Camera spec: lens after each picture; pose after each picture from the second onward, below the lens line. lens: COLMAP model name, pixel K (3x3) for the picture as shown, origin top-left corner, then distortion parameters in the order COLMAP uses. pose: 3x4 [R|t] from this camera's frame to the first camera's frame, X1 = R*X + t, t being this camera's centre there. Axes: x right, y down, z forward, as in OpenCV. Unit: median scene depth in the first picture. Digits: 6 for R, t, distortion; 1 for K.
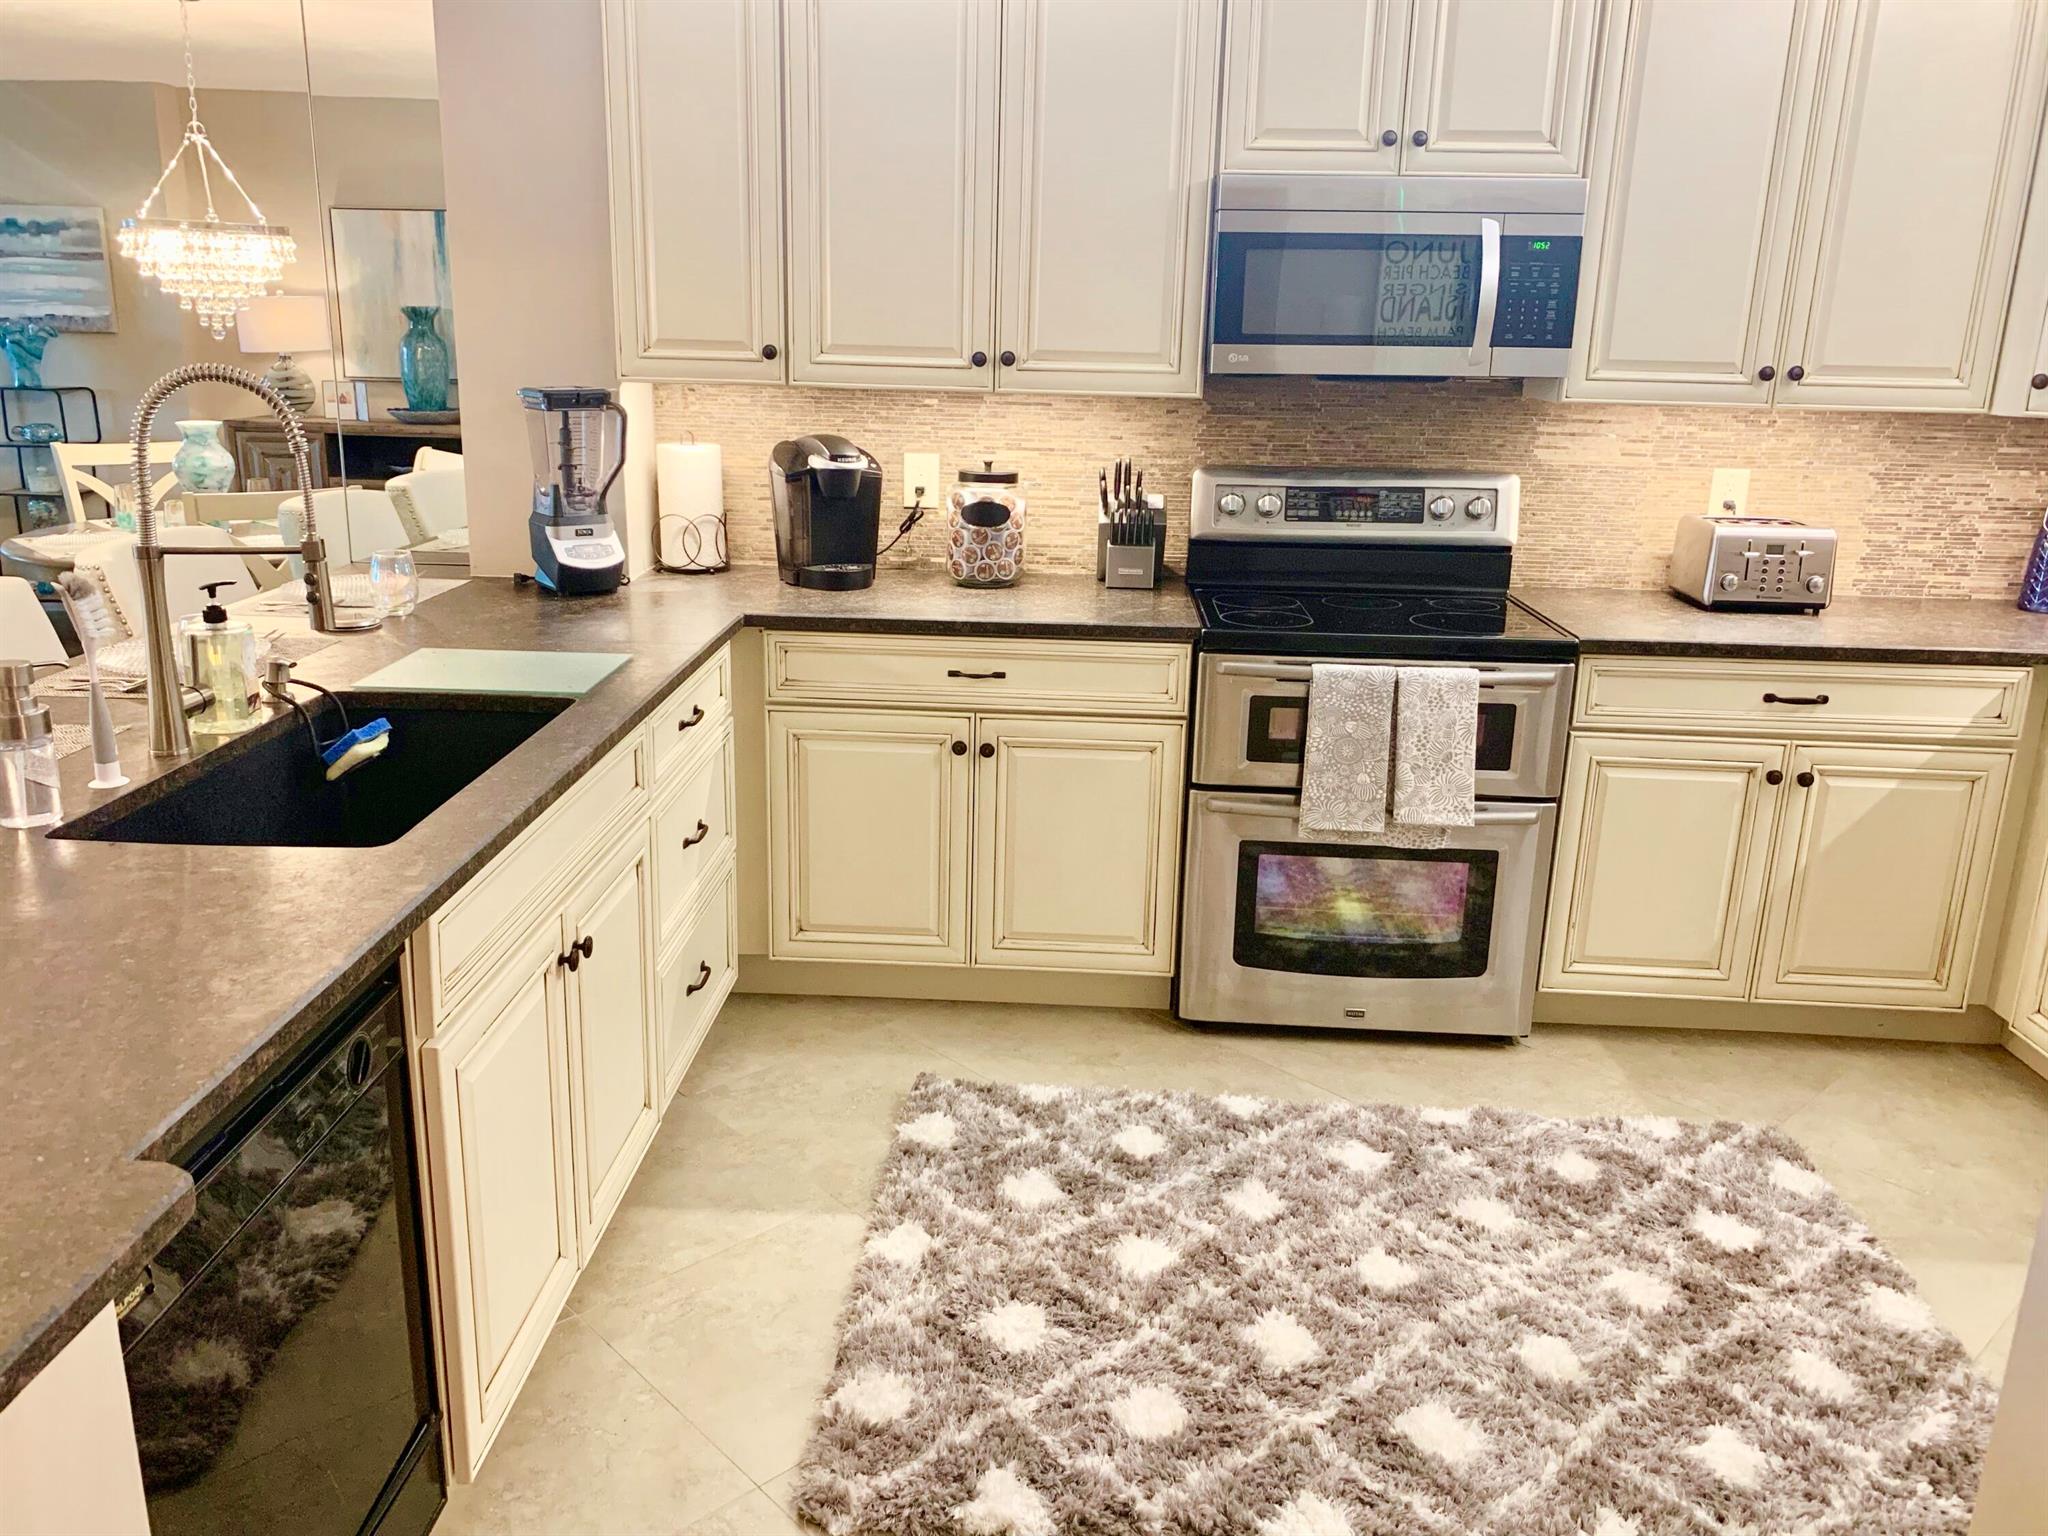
lens RADIAL K [[1555.2, 0, 1024.0], [0, 1555.2, 768.0], [0, 0, 1]] dist [0.035334, -0.043891]
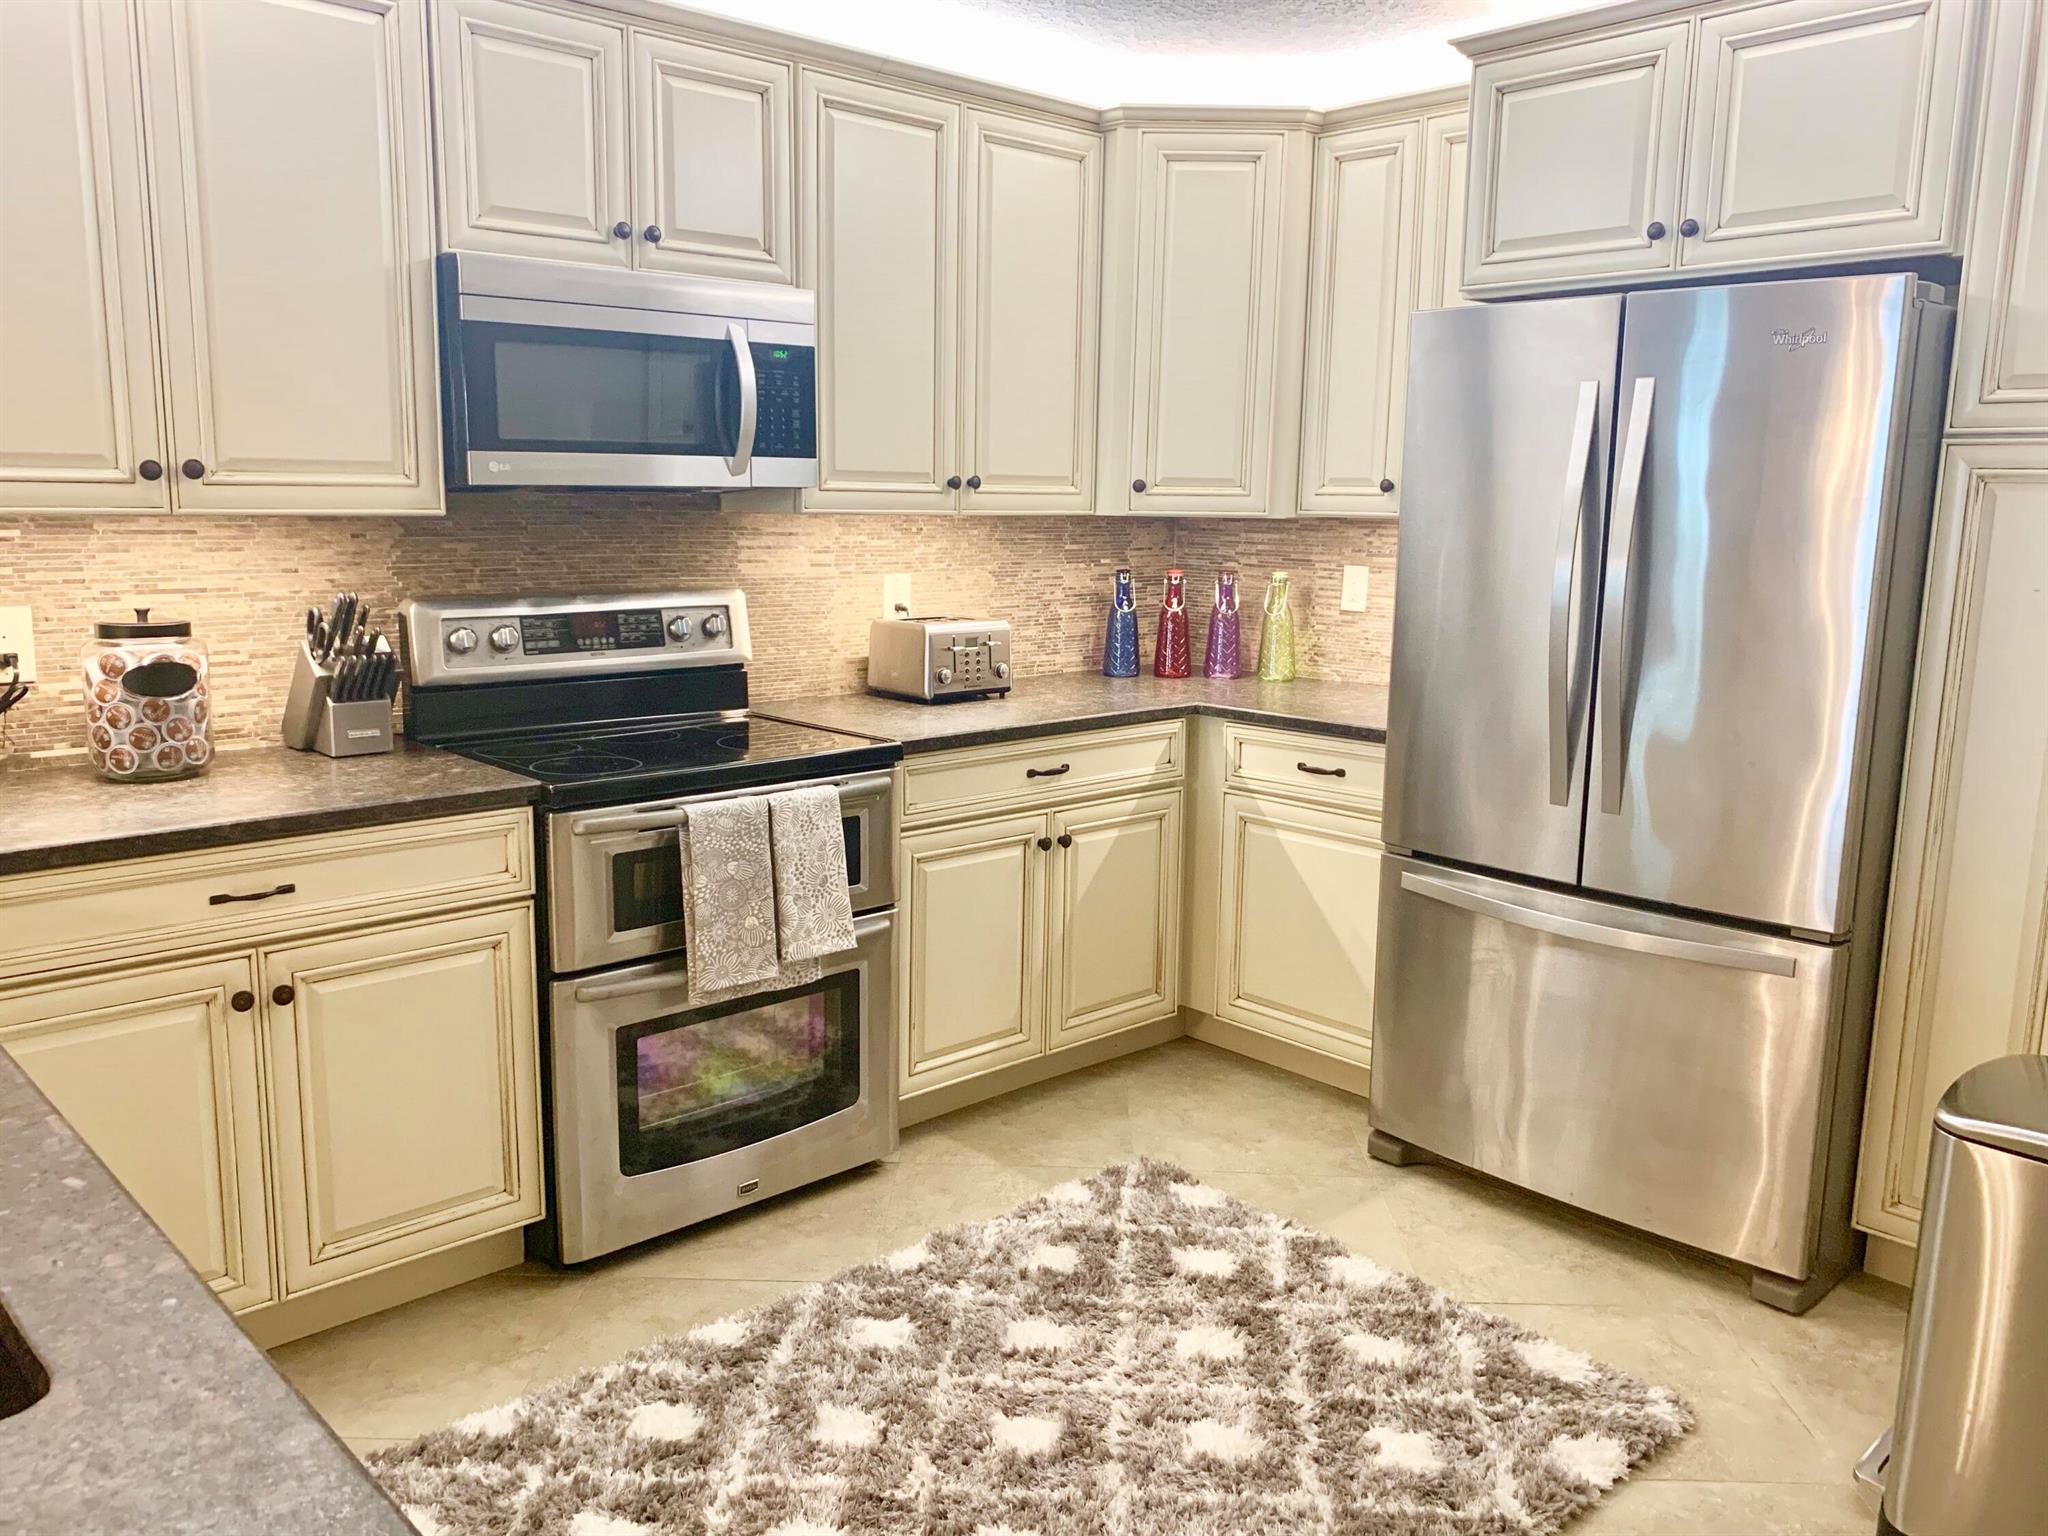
lens RADIAL K [[1560.6, 0, 1024.0], [0, 1560.6, 768.0], [0, 0, 1]] dist [0.095240, -0.159305]
pose [[0.704783, -0.136855, 0.696097, -0.273701], [0.197294, 0.980319, -0.007022, -0.040718], [-0.681437, 0.142285, 0.717913, 0.215196]]
